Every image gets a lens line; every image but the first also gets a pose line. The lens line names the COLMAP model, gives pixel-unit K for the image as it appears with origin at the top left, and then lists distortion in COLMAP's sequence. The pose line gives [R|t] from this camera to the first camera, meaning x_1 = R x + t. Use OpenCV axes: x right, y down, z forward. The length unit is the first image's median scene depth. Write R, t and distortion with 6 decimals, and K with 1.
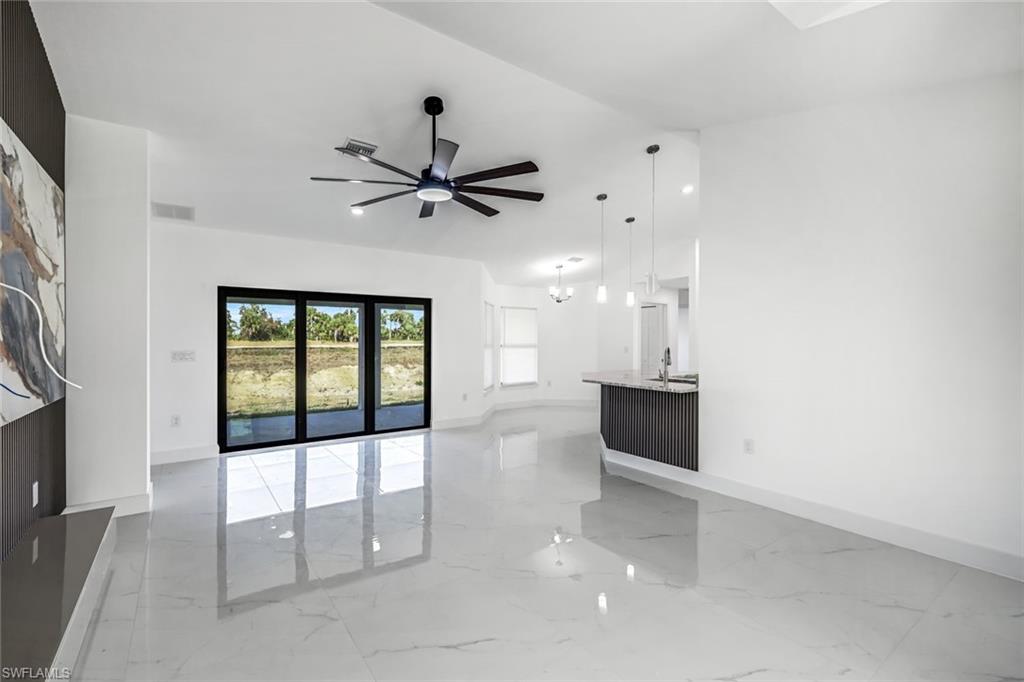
lens RADIAL K [[453.3, 0, 508.9], [0, 453.3, 340.3], [0, 0, 1]] dist [0.007715, -0.000539]
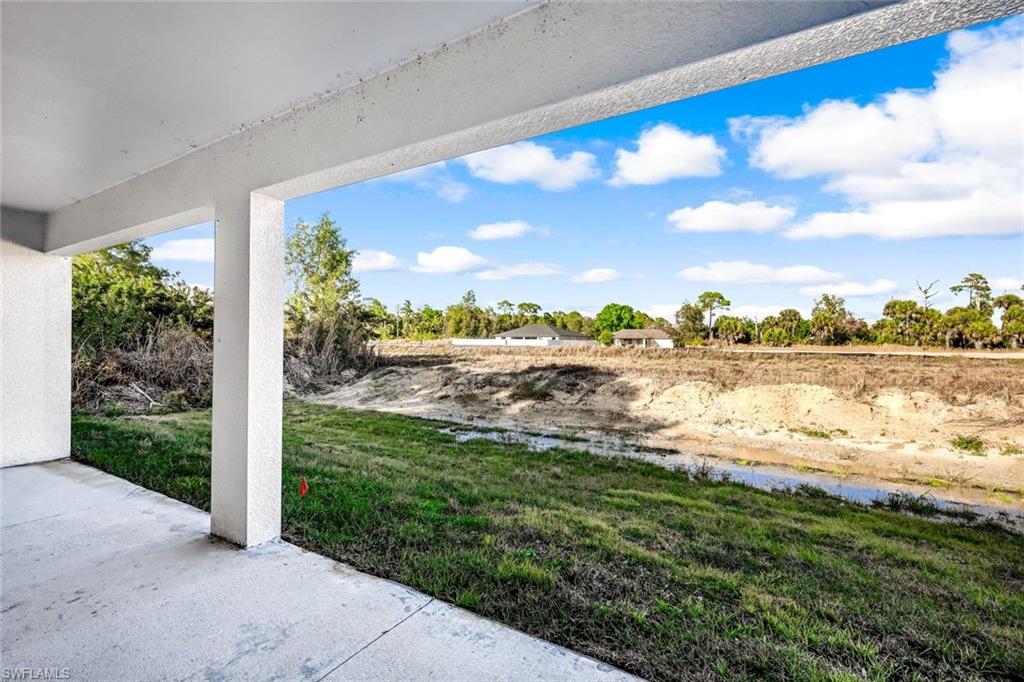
lens RADIAL K [[453.3, 0, 512.4], [0, 453.3, 343.2], [0, 0, 1]] dist [0.007715, -0.000539]
pose [[0.393977, 0.008397, -0.919082, 0.001000], [-0.014223, 0.999894, 0.003039, 0.002690], [0.919010, 0.011875, 0.394054, 0.102662]]
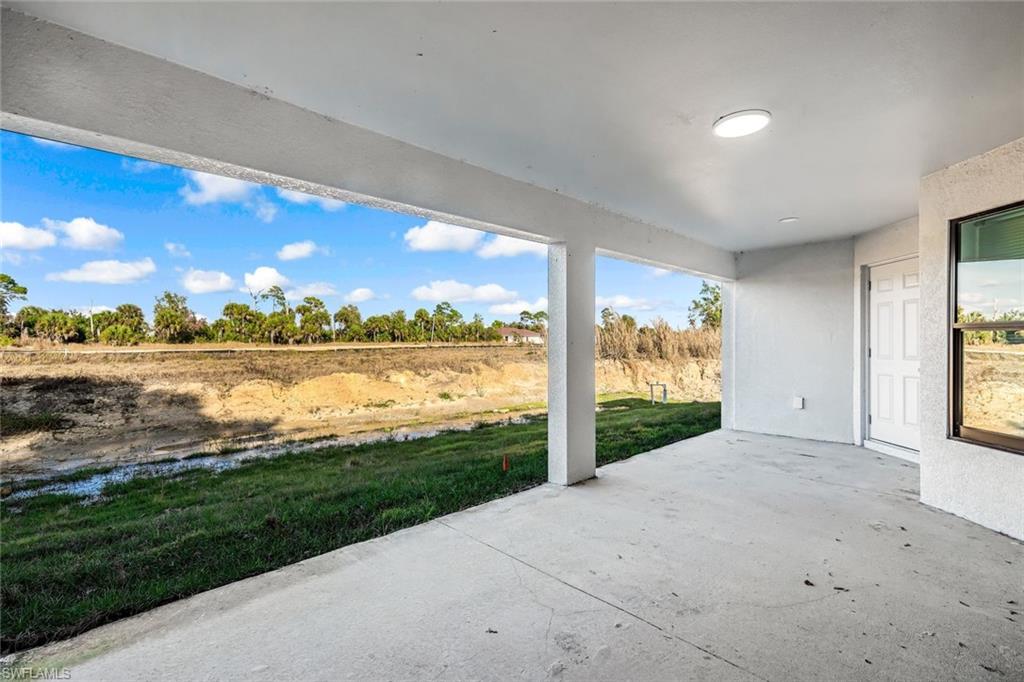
lens RADIAL K [[453.3, 0, 507.6], [0, 453.3, 344.3], [0, 0, 1]] dist [0.007715, -0.000539]
pose [[0.991476, -0.004915, 0.130200, -0.039707], [0.004389, 0.999981, 0.004327, 0.001784], [-0.130219, -0.003719, 0.991478, 0.054023]]
